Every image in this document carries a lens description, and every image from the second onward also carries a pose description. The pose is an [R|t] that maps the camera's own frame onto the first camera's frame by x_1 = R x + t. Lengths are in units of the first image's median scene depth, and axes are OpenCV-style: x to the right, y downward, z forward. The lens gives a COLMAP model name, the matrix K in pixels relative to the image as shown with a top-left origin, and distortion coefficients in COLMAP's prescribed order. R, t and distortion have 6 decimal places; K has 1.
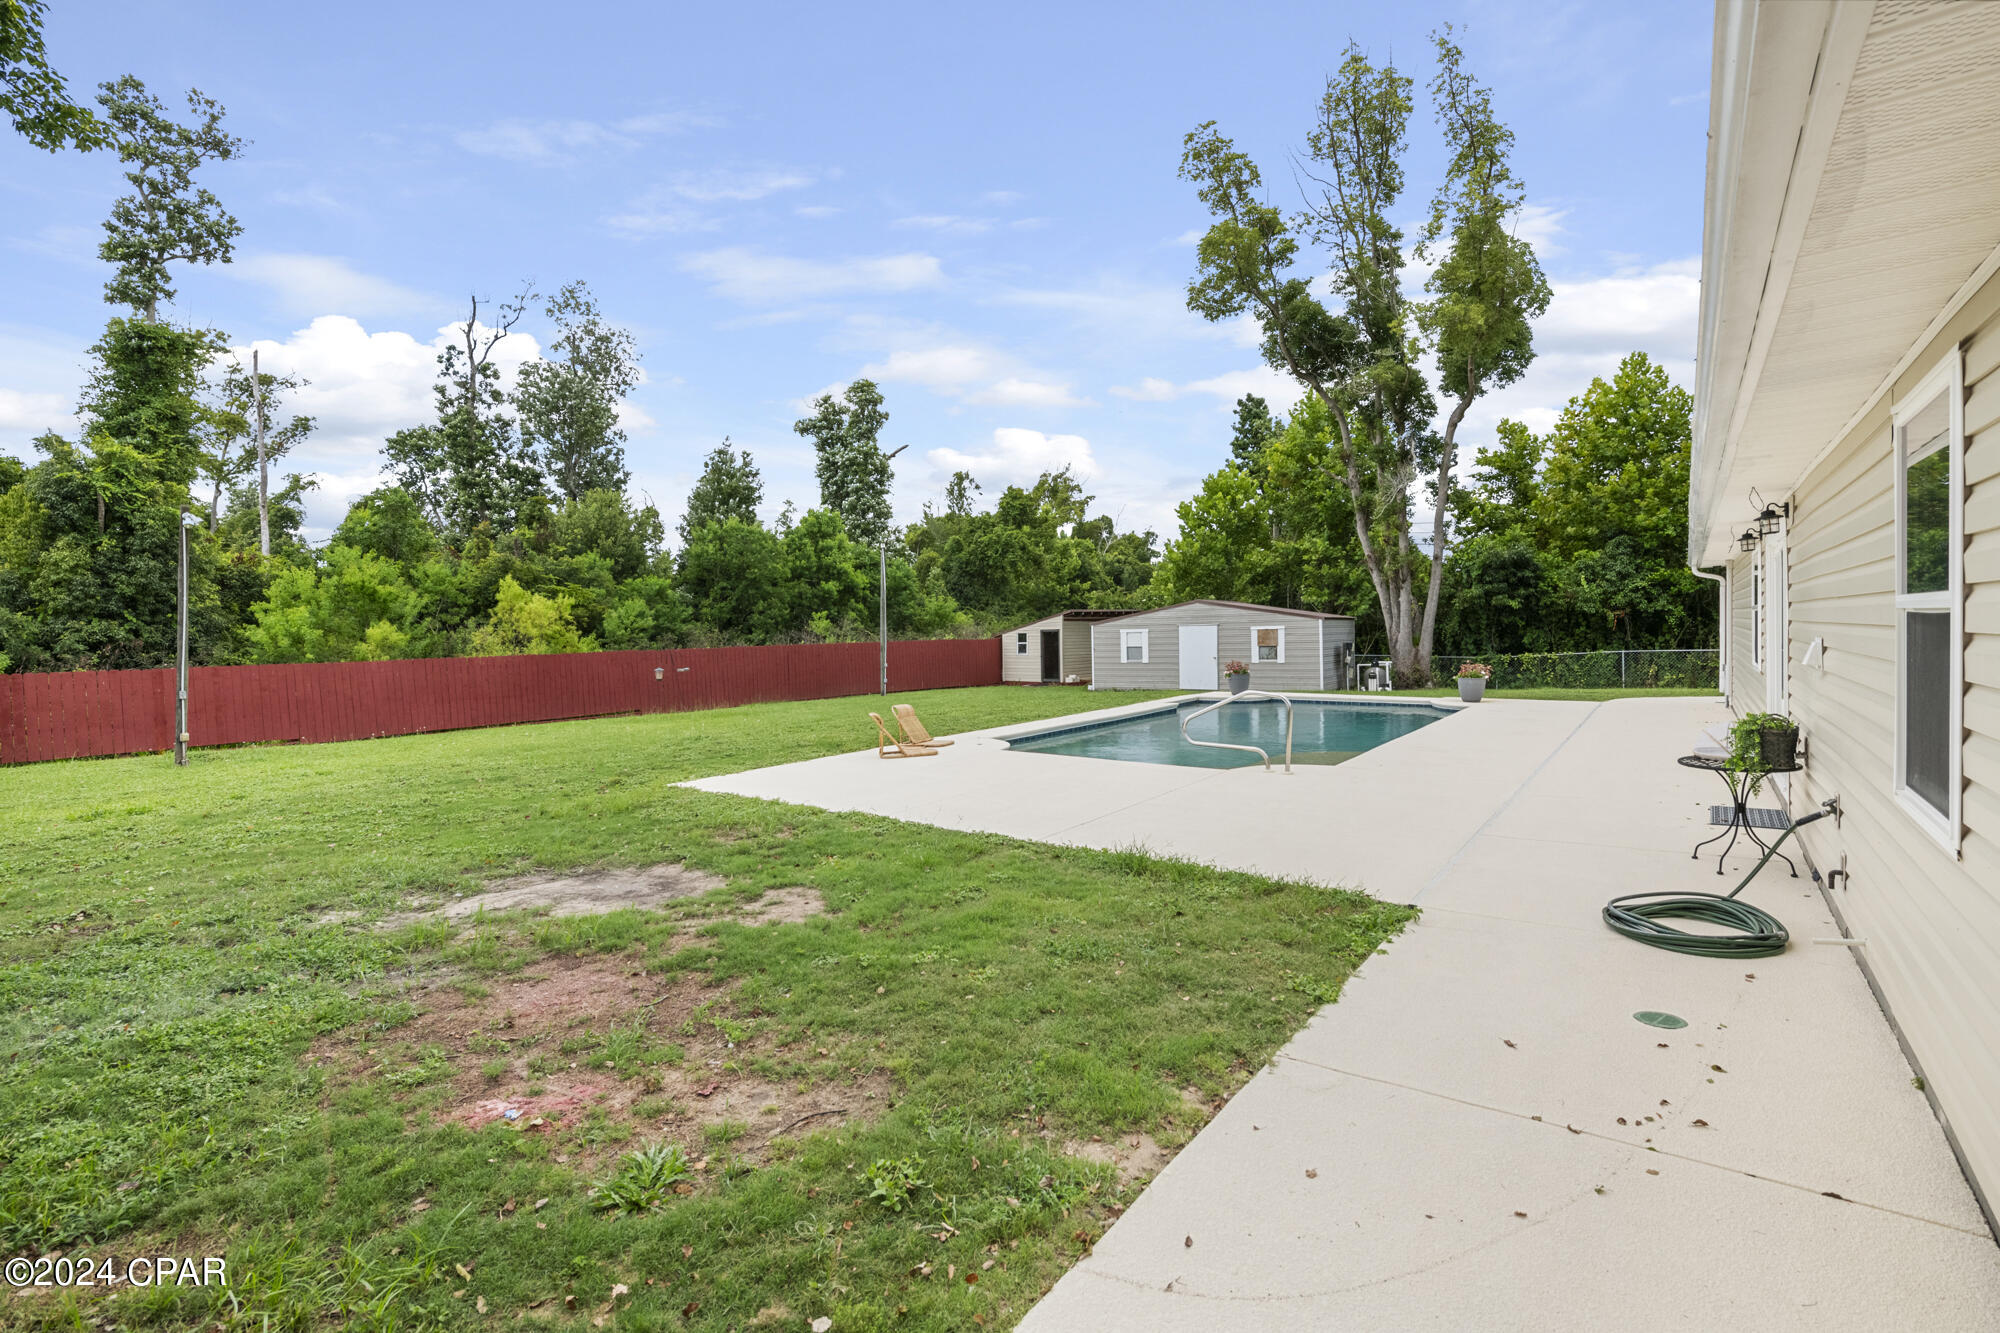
lens RADIAL K [[901.4, 0, 1014.1], [0, 901.4, 667.4], [0, 0, 1]] dist [0.001103, -0.001365]
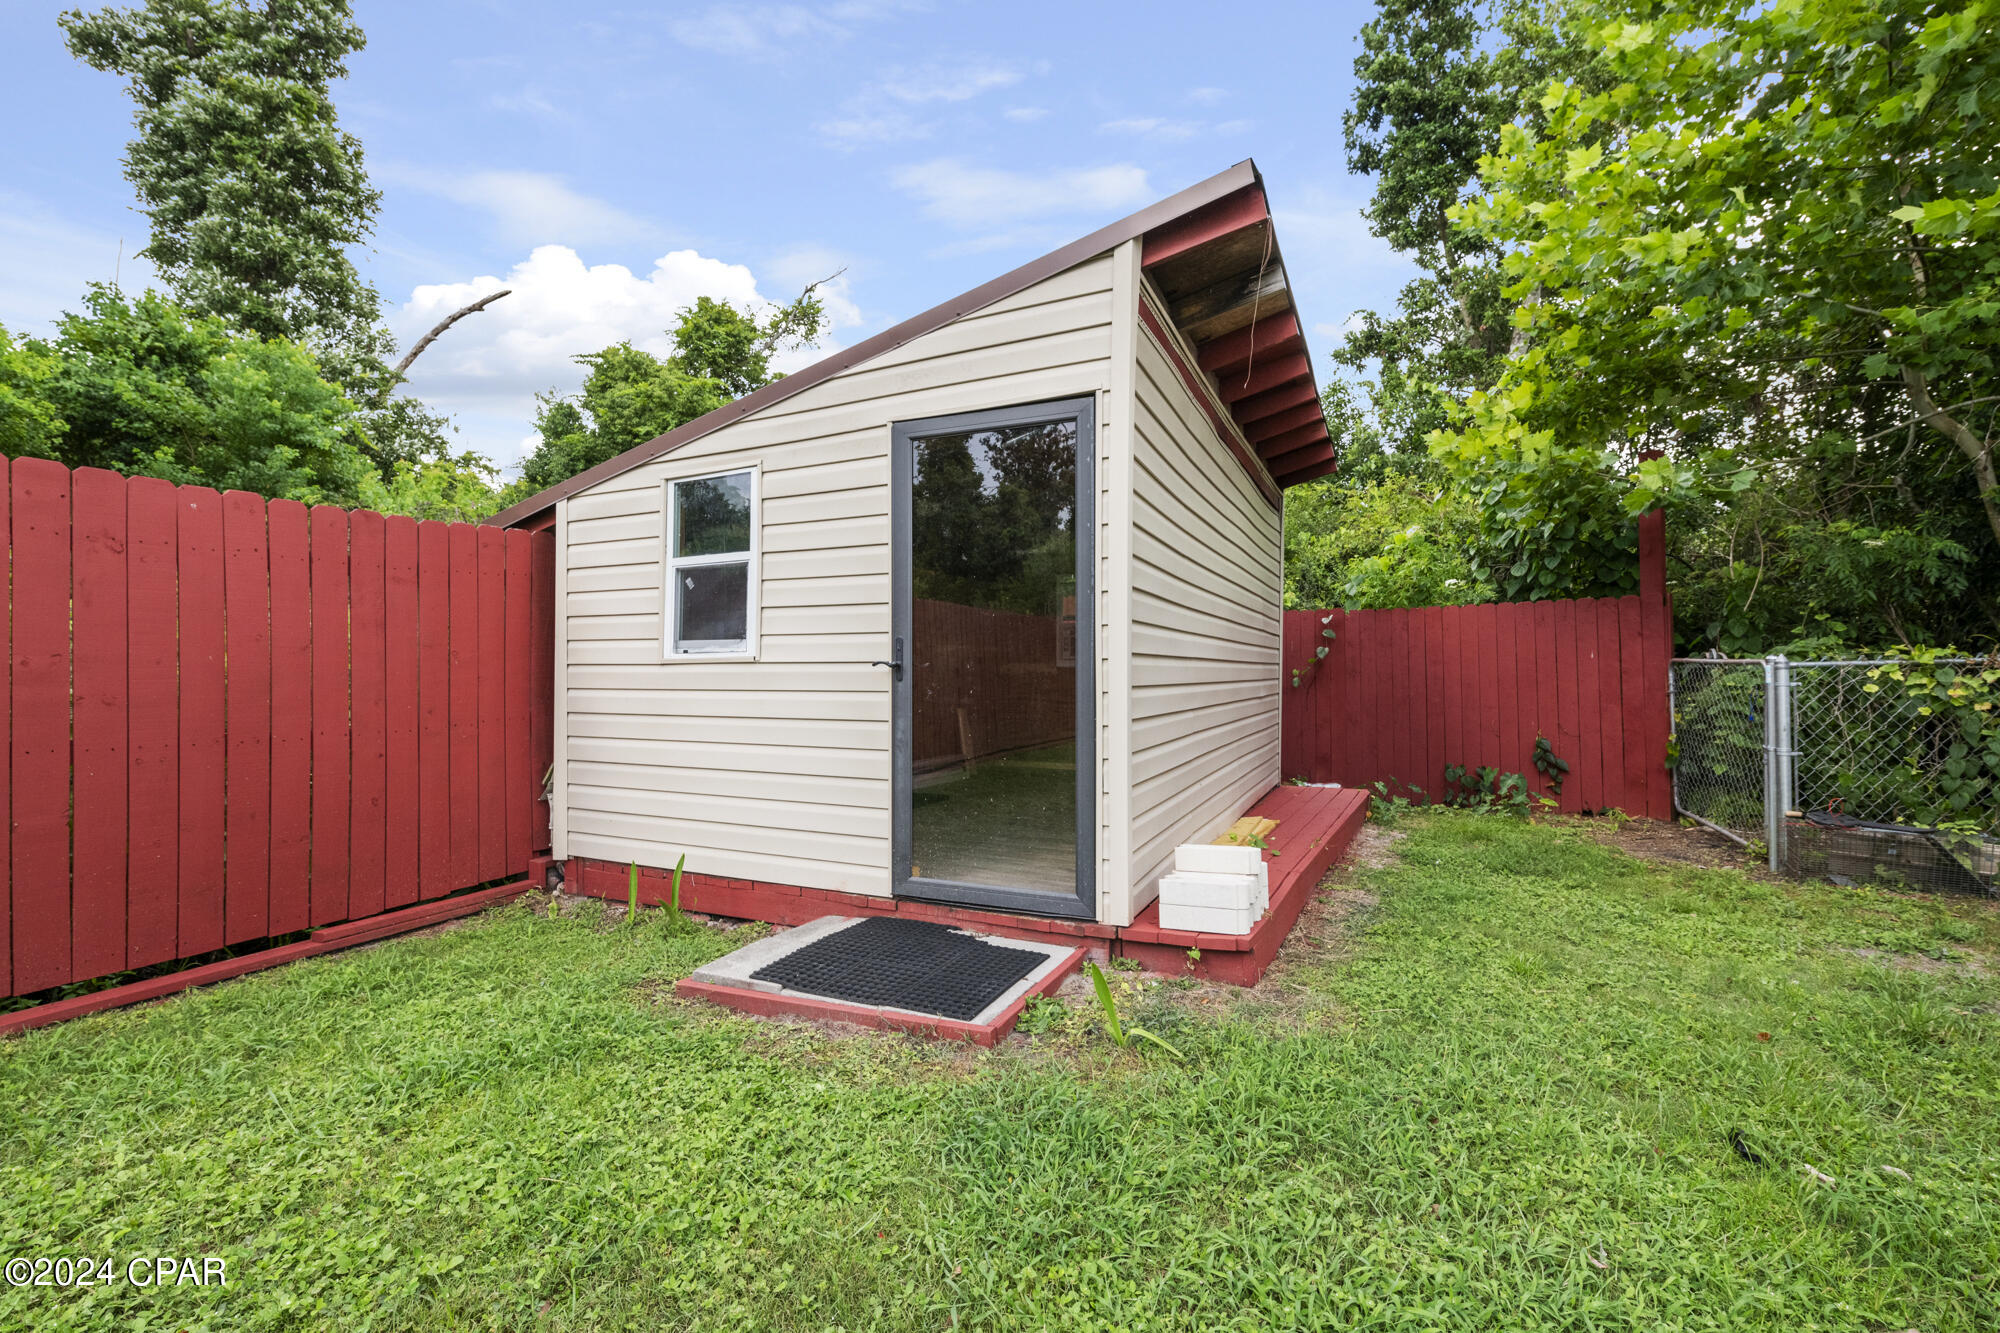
lens RADIAL K [[901.4, 0, 1008.8], [0, 901.4, 666.4], [0, 0, 1]] dist [0.001103, -0.001365]
pose [[0.952888, 0.018717, 0.302743, 0.013997], [-0.005058, 0.998936, -0.045839, -0.008635], [-0.303279, 0.042148, 0.951969, 1.092985]]
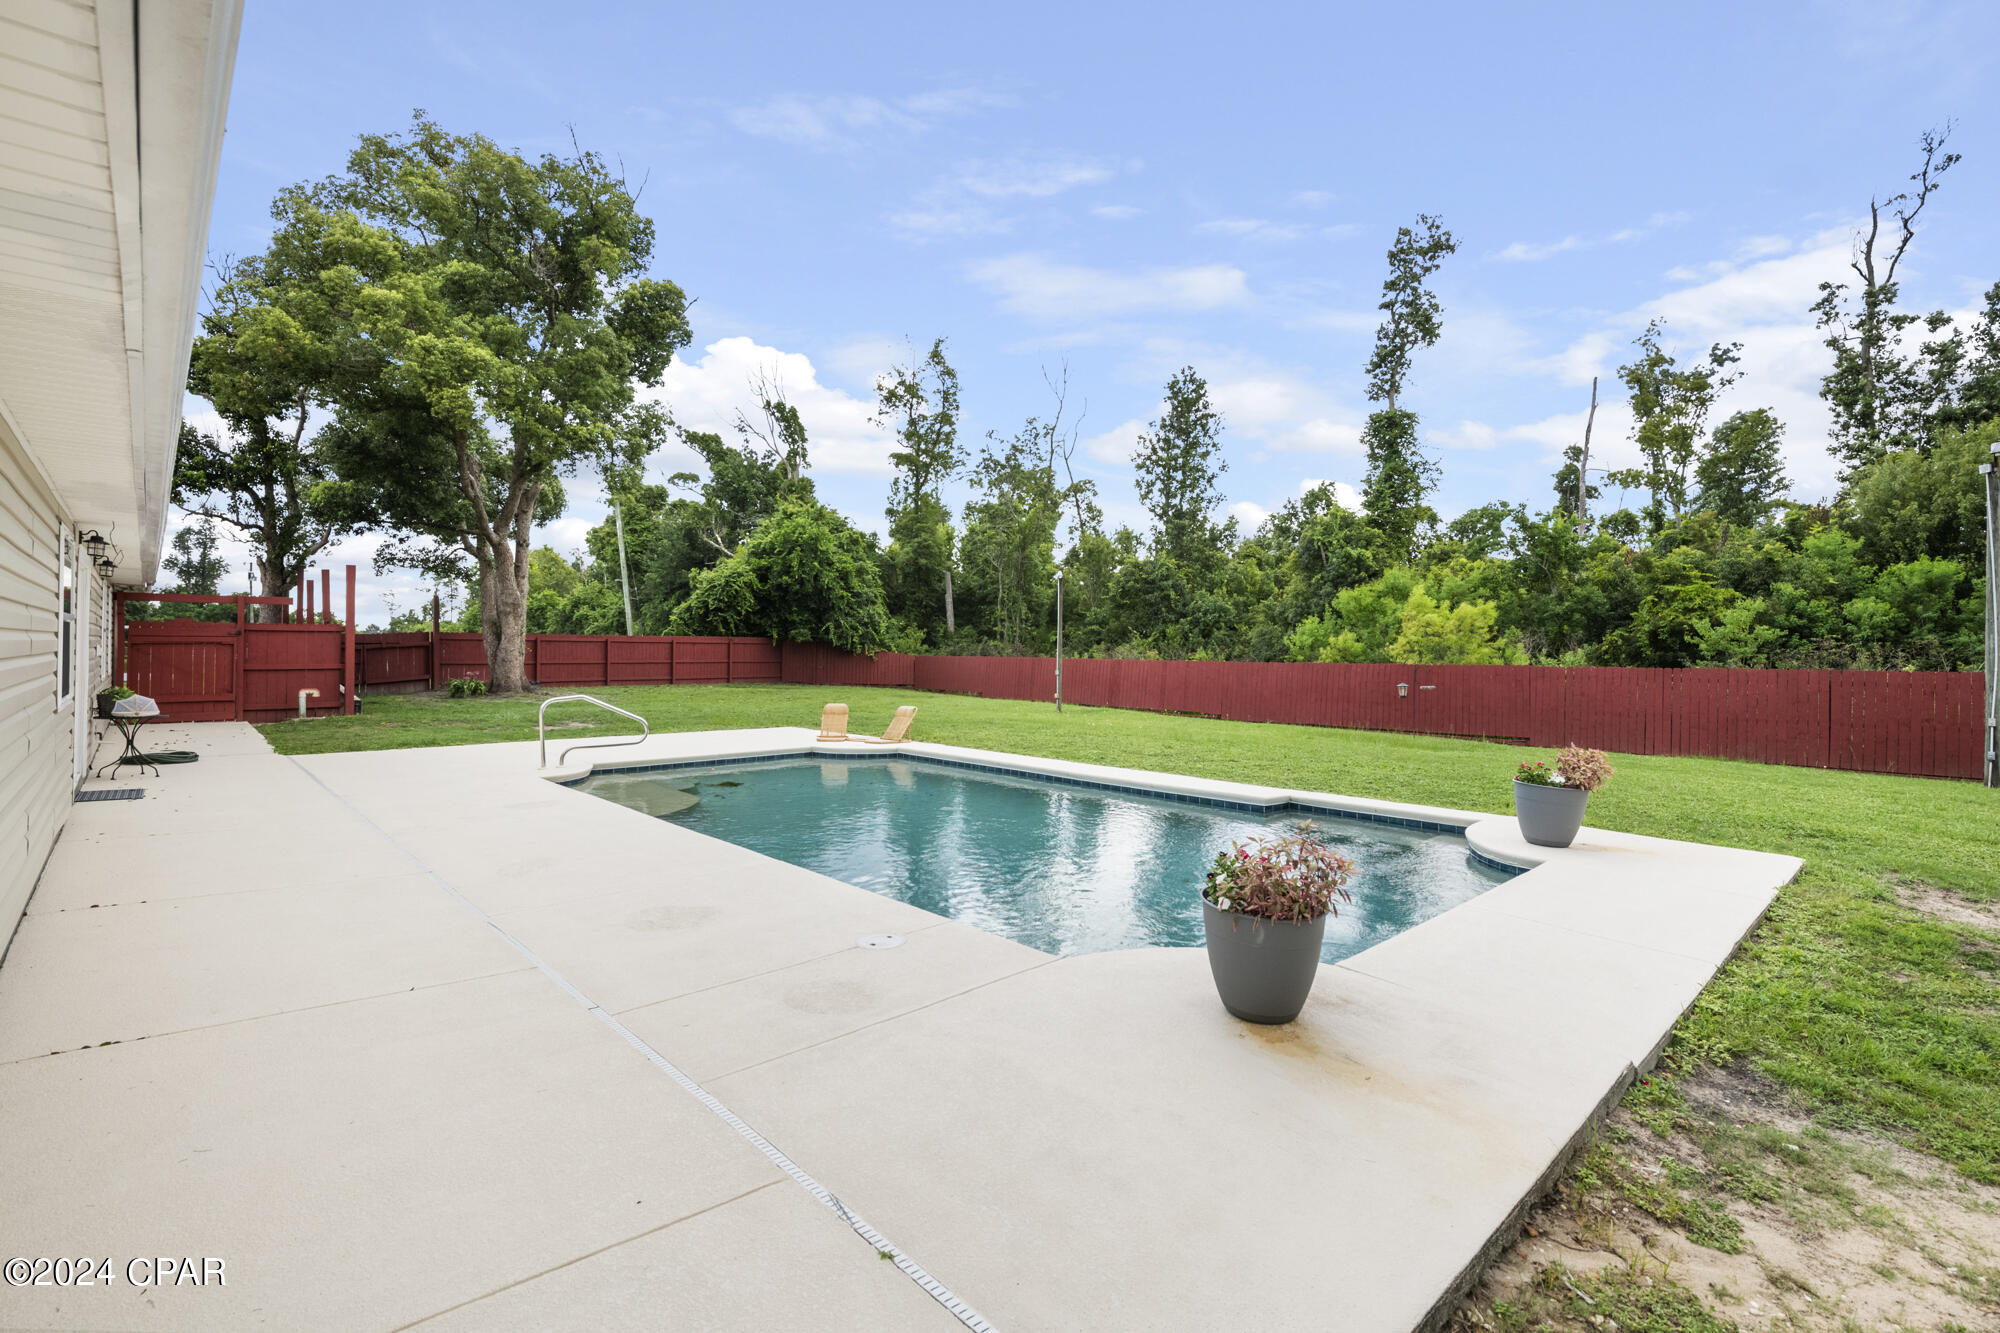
lens RADIAL K [[901.4, 0, 985.1], [0, 901.4, 652.4], [0, 0, 1]] dist [0.001103, -0.001365]
pose [[-0.155201, 0.018825, -0.987704, 0.400664], [-0.041375, 0.998817, 0.025539, -0.024831], [0.987016, 0.044830, -0.154238, 0.537431]]
